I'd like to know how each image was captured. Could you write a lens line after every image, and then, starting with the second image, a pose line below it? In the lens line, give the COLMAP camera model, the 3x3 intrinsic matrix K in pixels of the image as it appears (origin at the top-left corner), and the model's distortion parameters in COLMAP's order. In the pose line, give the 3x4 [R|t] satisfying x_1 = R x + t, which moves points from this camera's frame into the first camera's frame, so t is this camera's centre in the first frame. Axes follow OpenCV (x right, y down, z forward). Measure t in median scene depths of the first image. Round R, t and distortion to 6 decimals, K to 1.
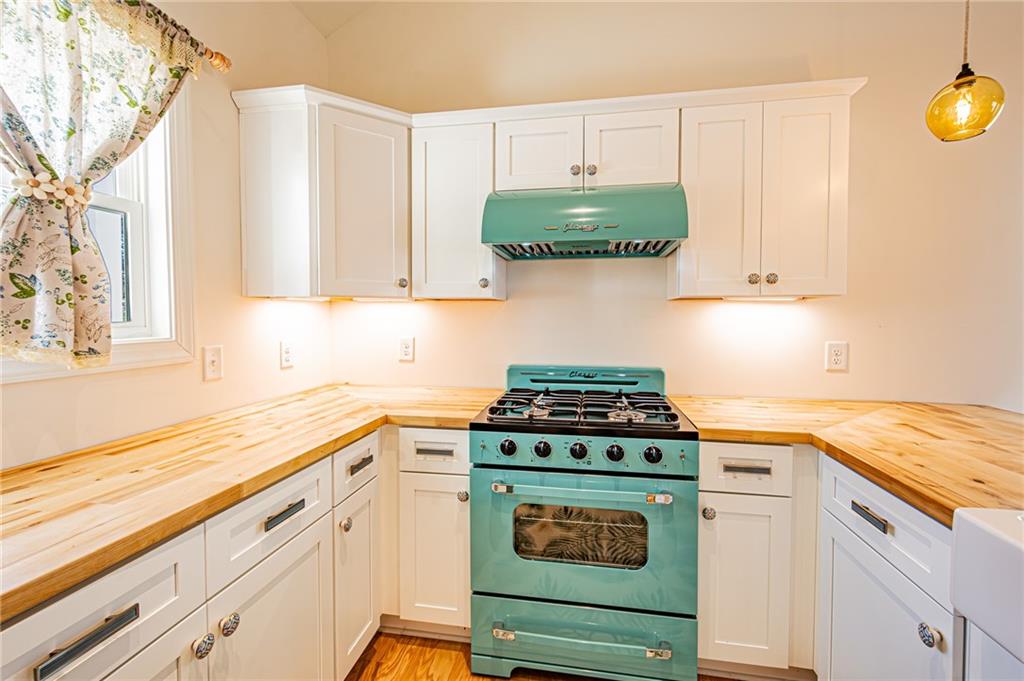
lens RADIAL K [[446.8, 0, 511.5], [0, 446.8, 331.9], [0, 0, 1]] dist [0.003073, 0.000873]
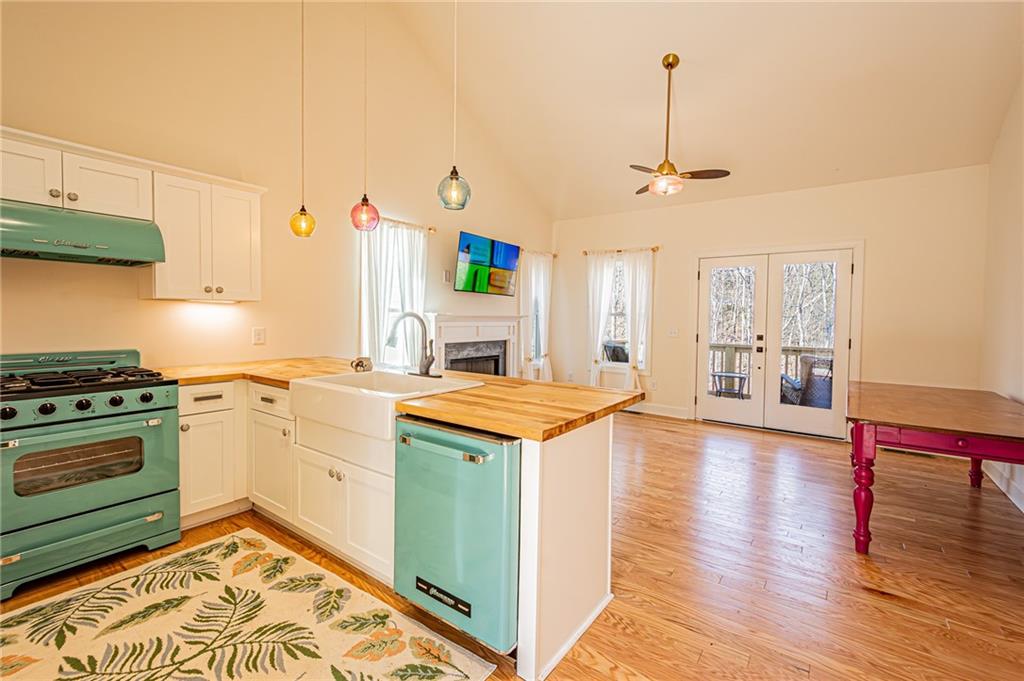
lens RADIAL K [[446.8, 0, 513.1], [0, 446.8, 328.0], [0, 0, 1]] dist [0.003073, 0.000873]
pose [[0.446169, -0.017822, 0.894771, -0.516858], [0.017111, 0.999789, 0.011382, 0.027729], [-0.894785, 0.010233, 0.446380, -0.877078]]
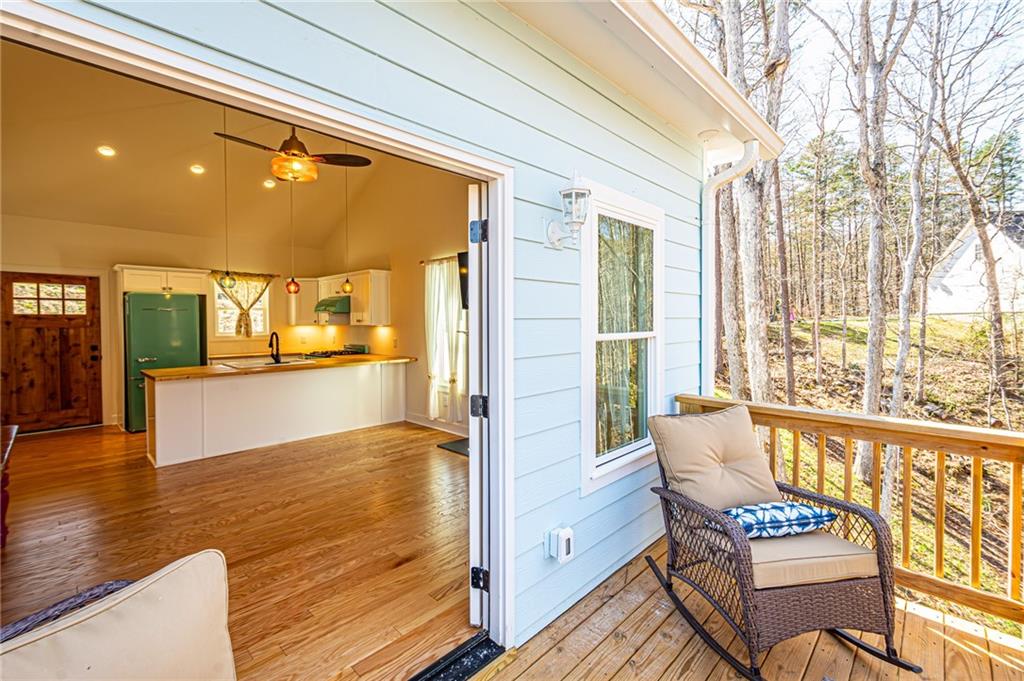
lens RADIAL K [[446.8, 0, 516.2], [0, 446.8, 329.2], [0, 0, 1]] dist [0.003073, 0.000873]
pose [[0.829051, 0.006234, -0.559139, 4.505272], [-0.011968, 0.999907, -0.006598, -0.046275], [0.559046, 0.012162, 0.829048, -1.667443]]
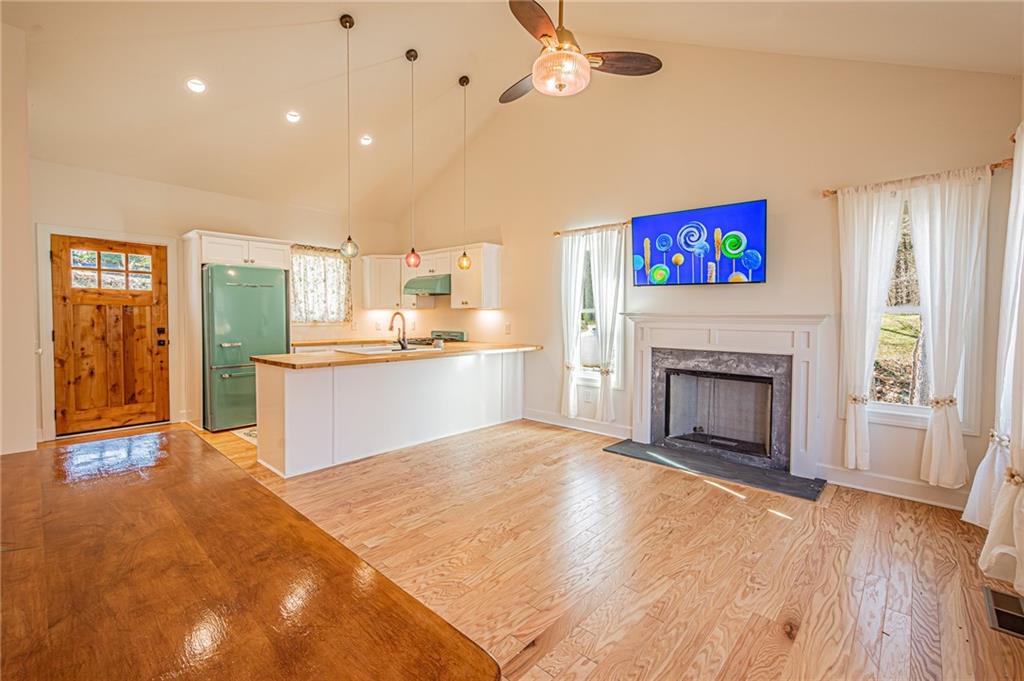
lens RADIAL K [[446.8, 0, 514.7], [0, 446.8, 329.7], [0, 0, 1]] dist [0.003073, 0.000873]
pose [[0.844977, 0.019965, -0.534430, 3.120839], [-0.020886, 0.999773, 0.004326, 0.065290], [0.534395, 0.007507, 0.845202, -1.876803]]
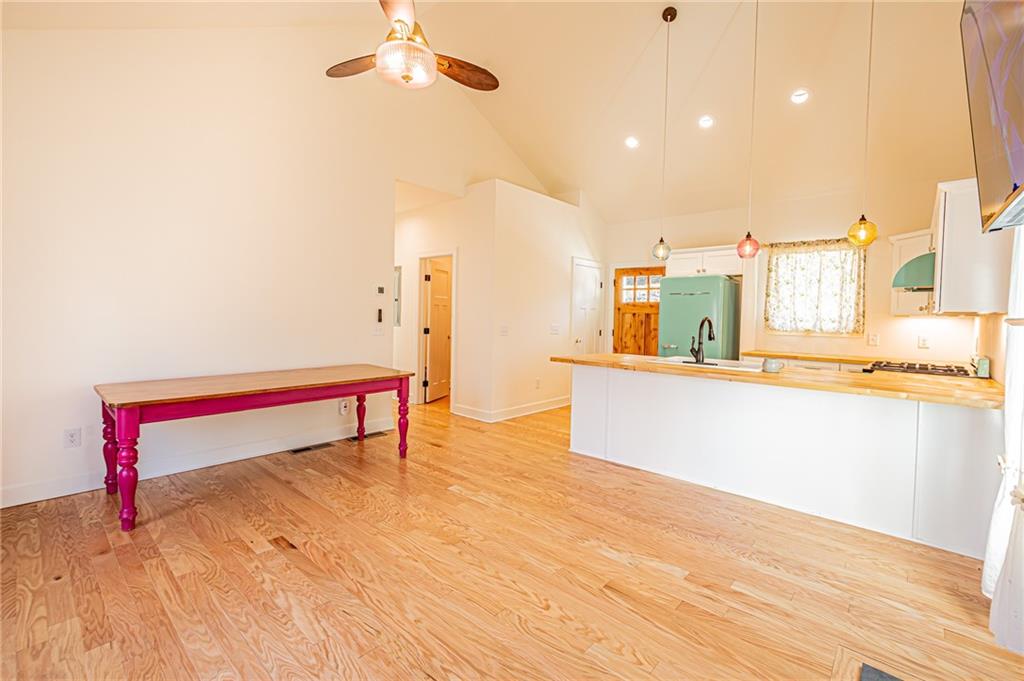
lens RADIAL K [[446.8, 0, 511.9], [0, 446.8, 331.3], [0, 0, 1]] dist [0.003073, 0.000873]
pose [[-0.535867, 0.016872, -0.844134, 3.497240], [-0.048131, 0.997564, 0.050493, -0.021159], [0.842929, 0.067686, -0.533750, 0.663589]]
